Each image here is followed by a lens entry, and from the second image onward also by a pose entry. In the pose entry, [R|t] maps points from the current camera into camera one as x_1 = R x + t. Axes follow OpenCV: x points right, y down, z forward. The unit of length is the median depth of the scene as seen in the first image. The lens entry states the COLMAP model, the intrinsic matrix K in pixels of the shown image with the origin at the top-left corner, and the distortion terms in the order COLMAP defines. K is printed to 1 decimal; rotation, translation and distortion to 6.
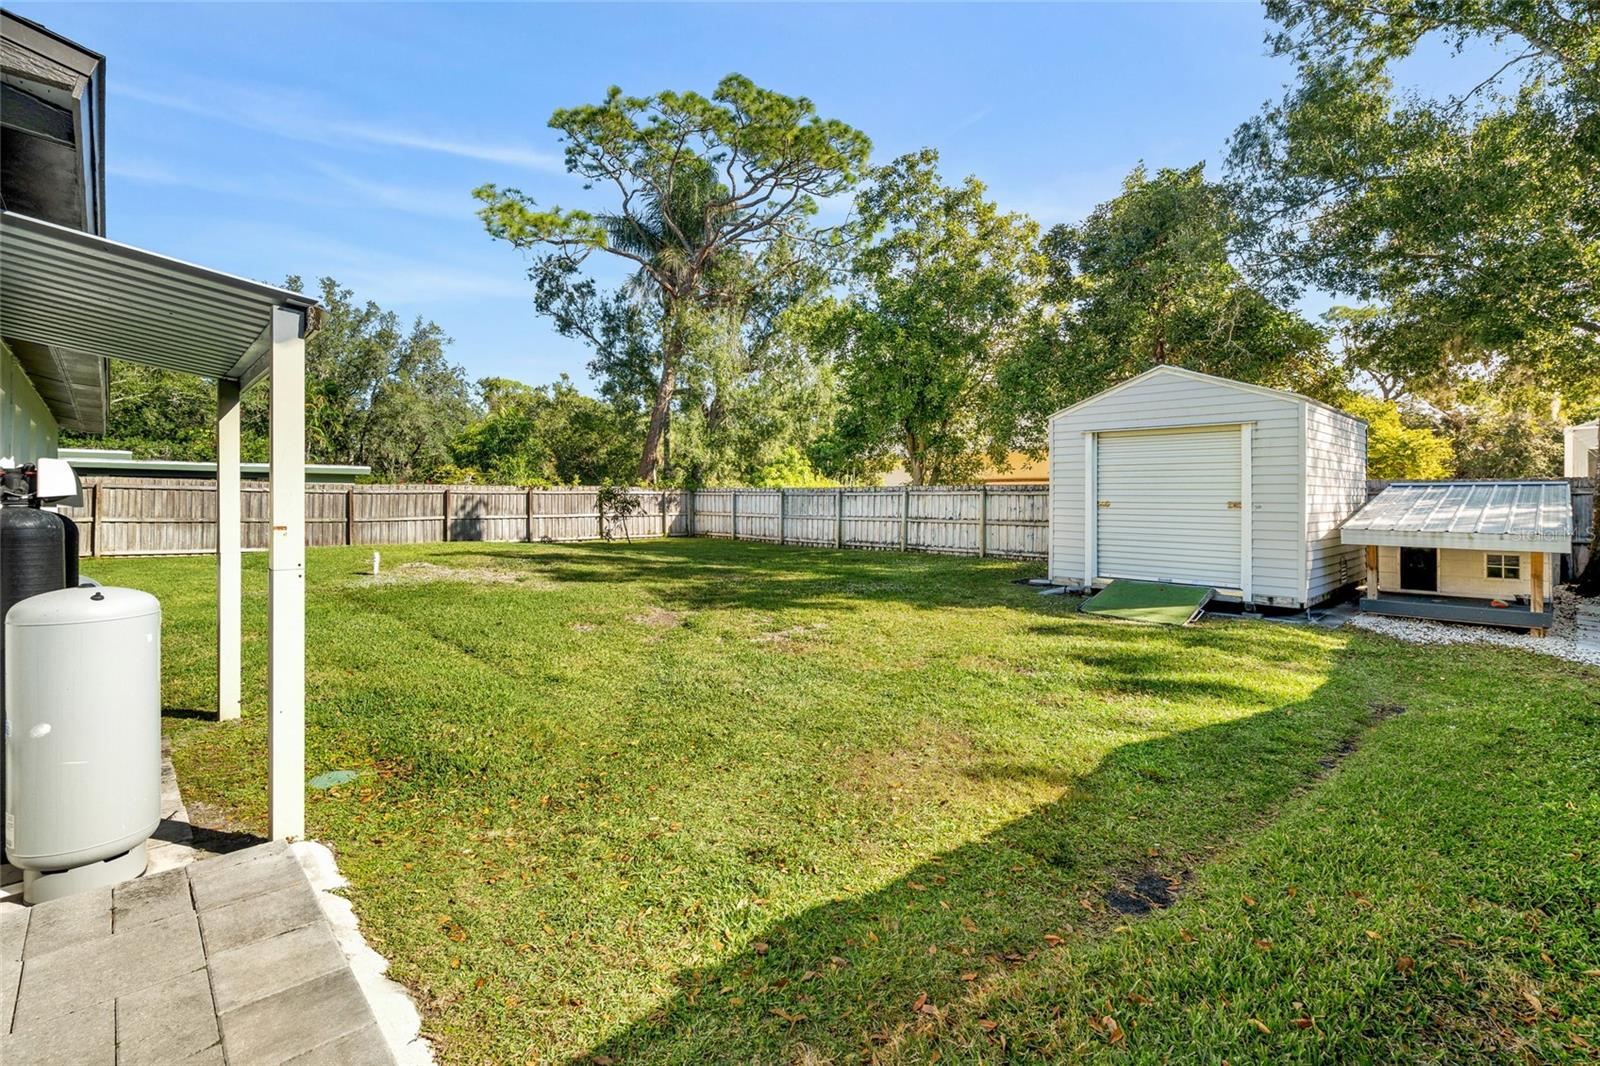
lens RADIAL K [[732.2, 0, 810.3], [0, 732.2, 507.3], [0, 0, 1]] dist [-0.005212, 0.002867]
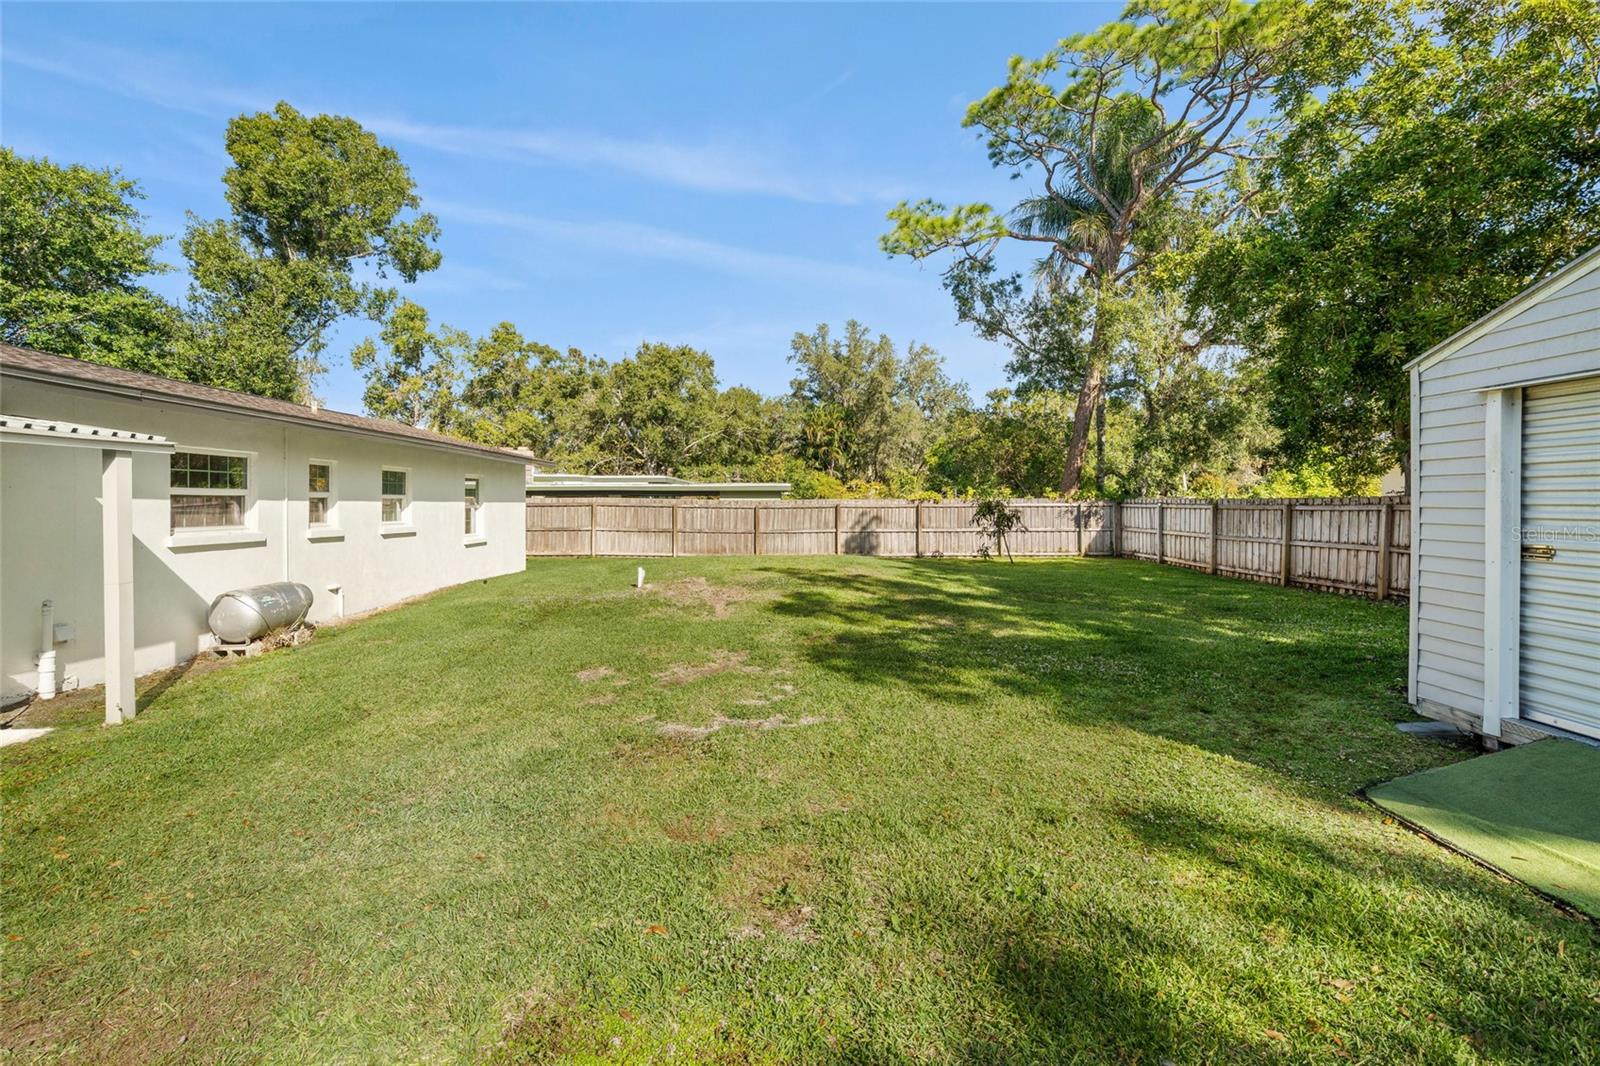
lens RADIAL K [[732.2, 0, 788.4], [0, 732.2, 511.4], [0, 0, 1]] dist [-0.005212, 0.002867]
pose [[0.732917, 0.002279, -0.680314, 0.137747], [-0.003854, 0.999992, -0.000802, -0.010127], [0.680307, 0.003210, 0.732920, 0.140689]]
